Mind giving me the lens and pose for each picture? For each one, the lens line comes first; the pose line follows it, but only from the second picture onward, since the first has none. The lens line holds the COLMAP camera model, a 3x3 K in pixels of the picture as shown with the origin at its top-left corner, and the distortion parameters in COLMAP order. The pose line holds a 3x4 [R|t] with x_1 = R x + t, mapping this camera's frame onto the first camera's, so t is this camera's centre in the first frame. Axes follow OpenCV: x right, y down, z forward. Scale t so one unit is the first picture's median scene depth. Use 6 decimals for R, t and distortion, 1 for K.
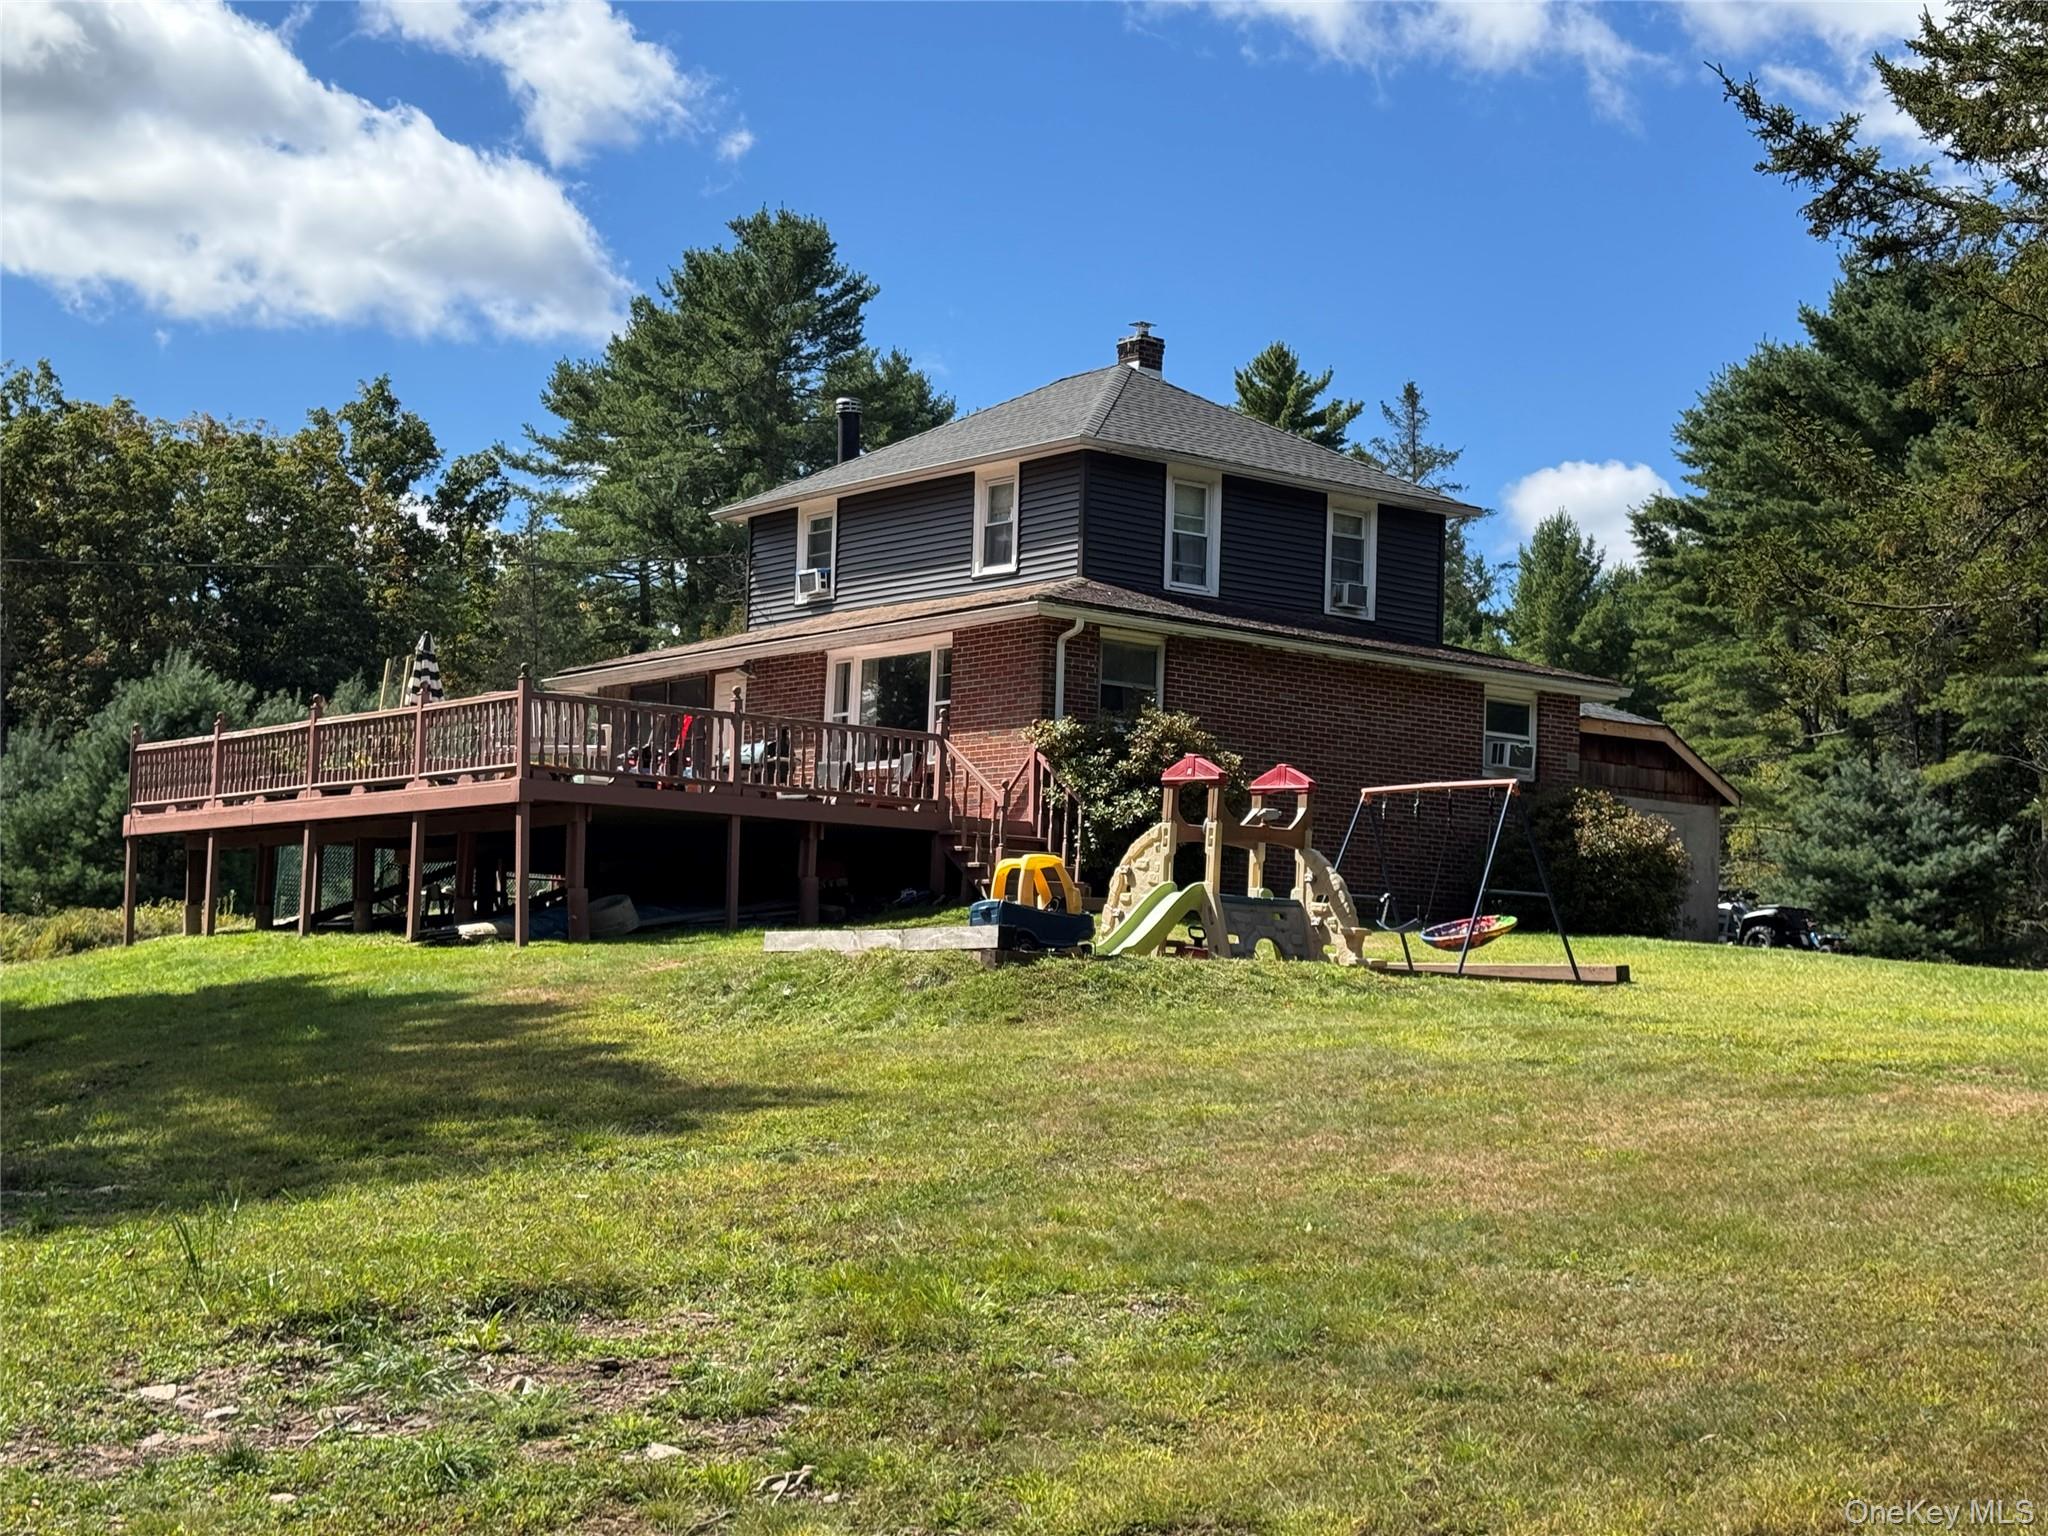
lens RADIAL K [[2936.7, 0, 1057.2], [0, 2936.7, 779.6], [0, 0, 1]] dist [0.129203, 0.000000]
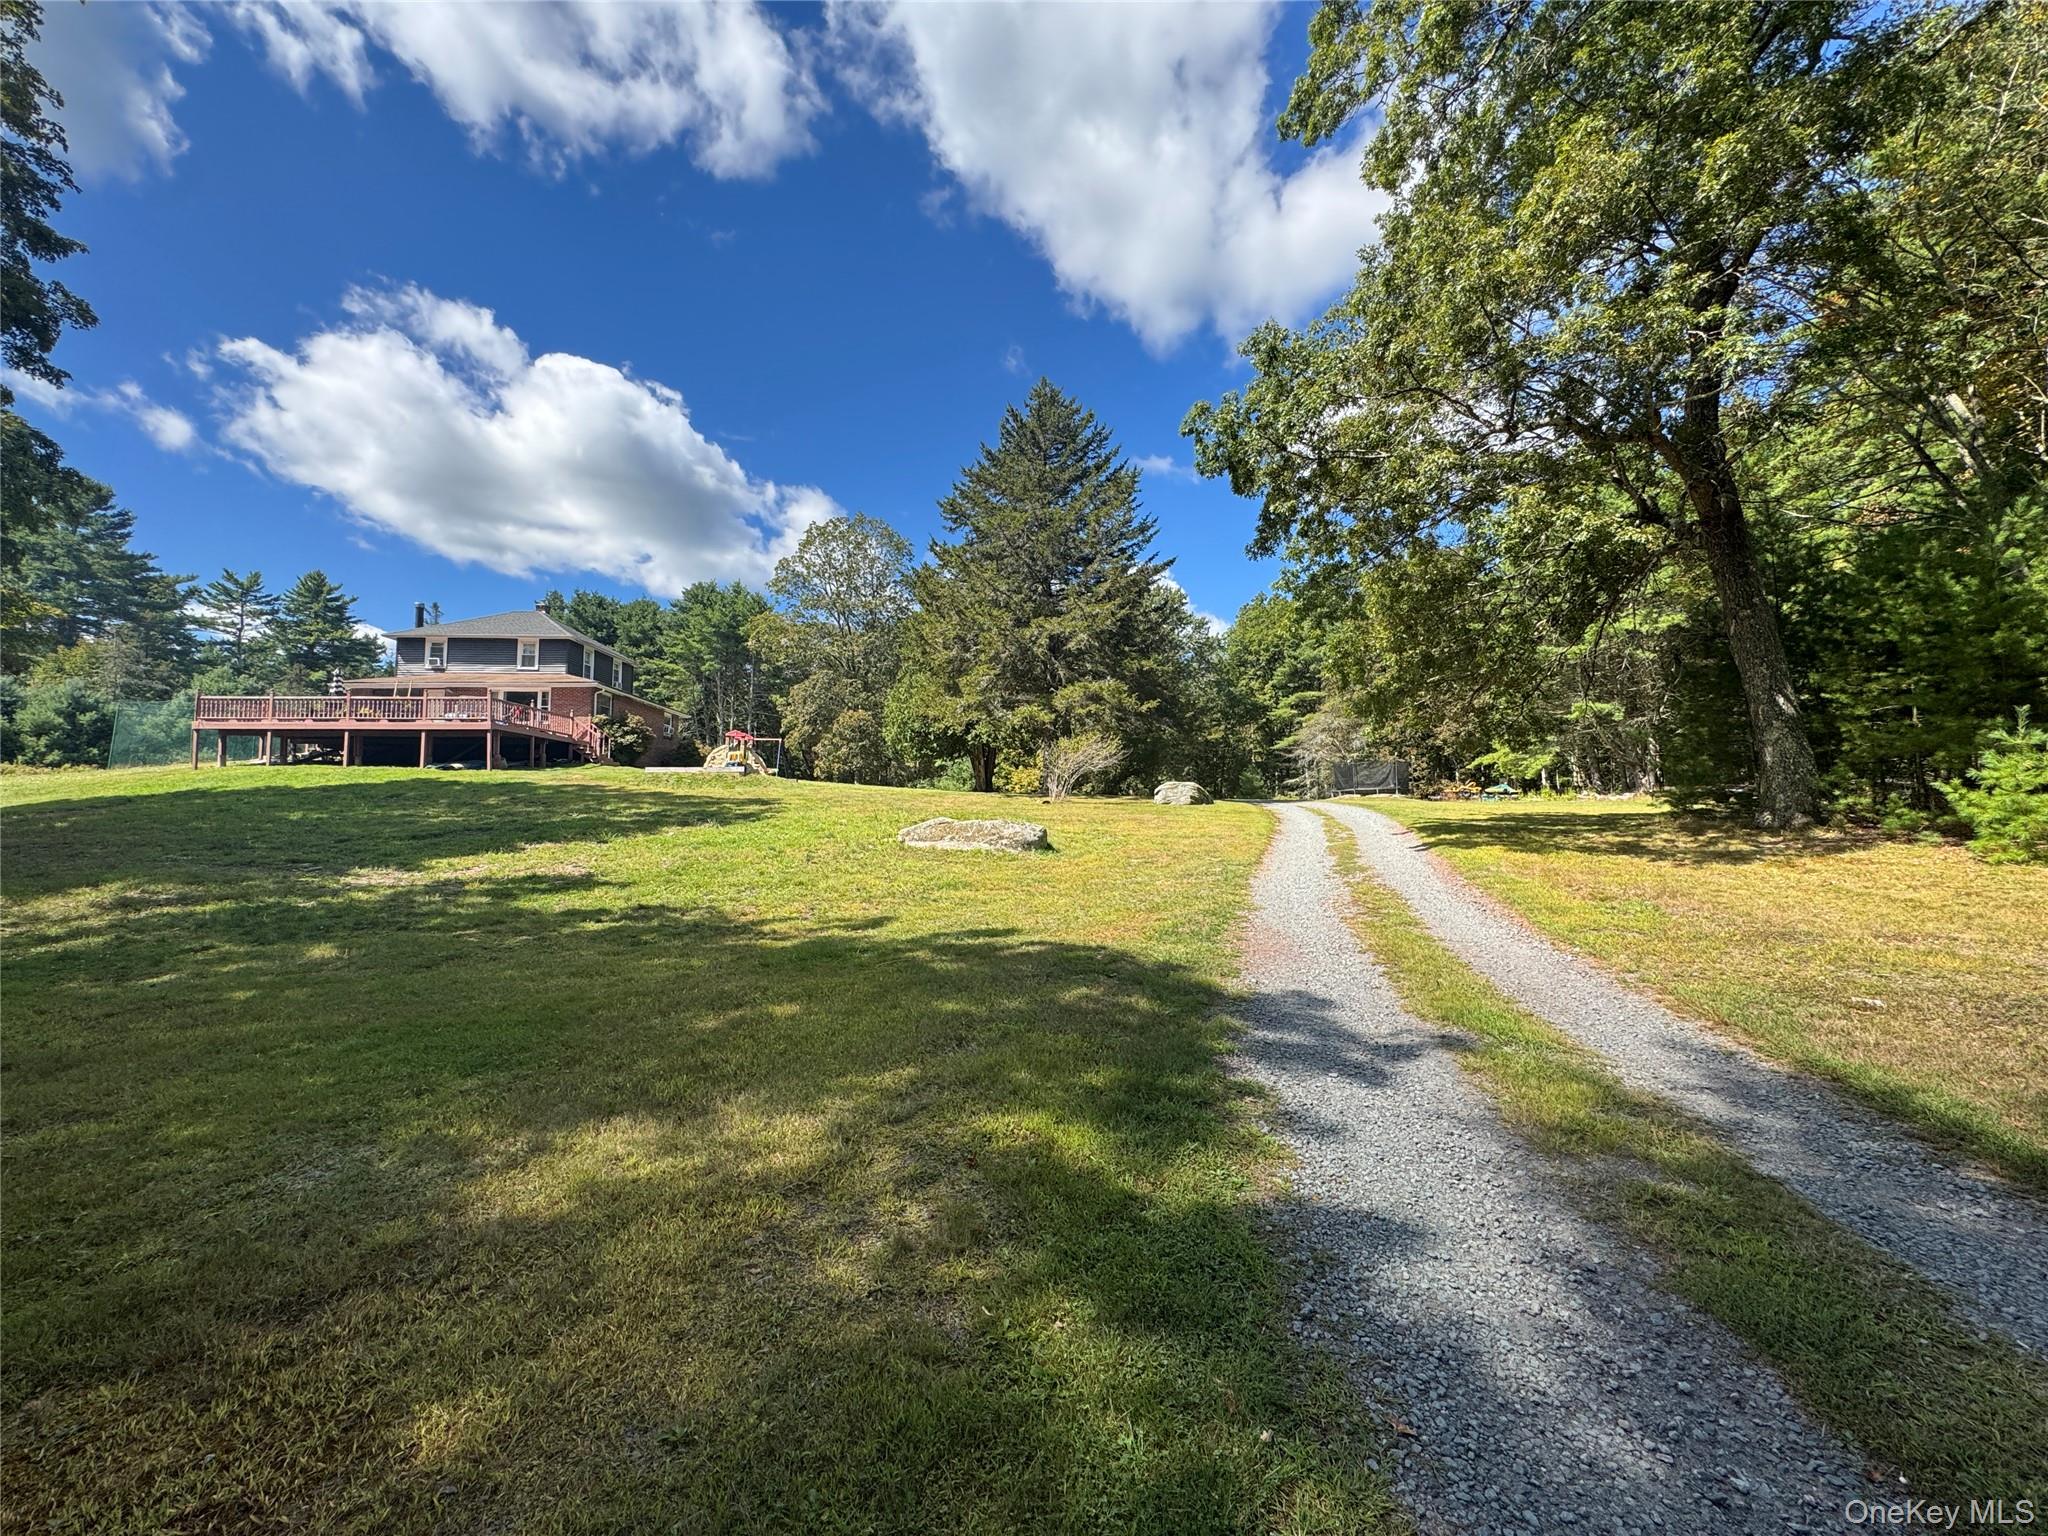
lens RADIAL K [[814.6, 0, 1029.0], [0, 814.6, 767.4], [0, 0, 1]] dist [-0.005110, 0.000647]
pose [[0.610884, 0.026601, 0.791273, -0.393159], [-0.049241, 0.998777, 0.004438, 0.012259], [-0.790188, -0.041674, 0.611446, -0.064289]]
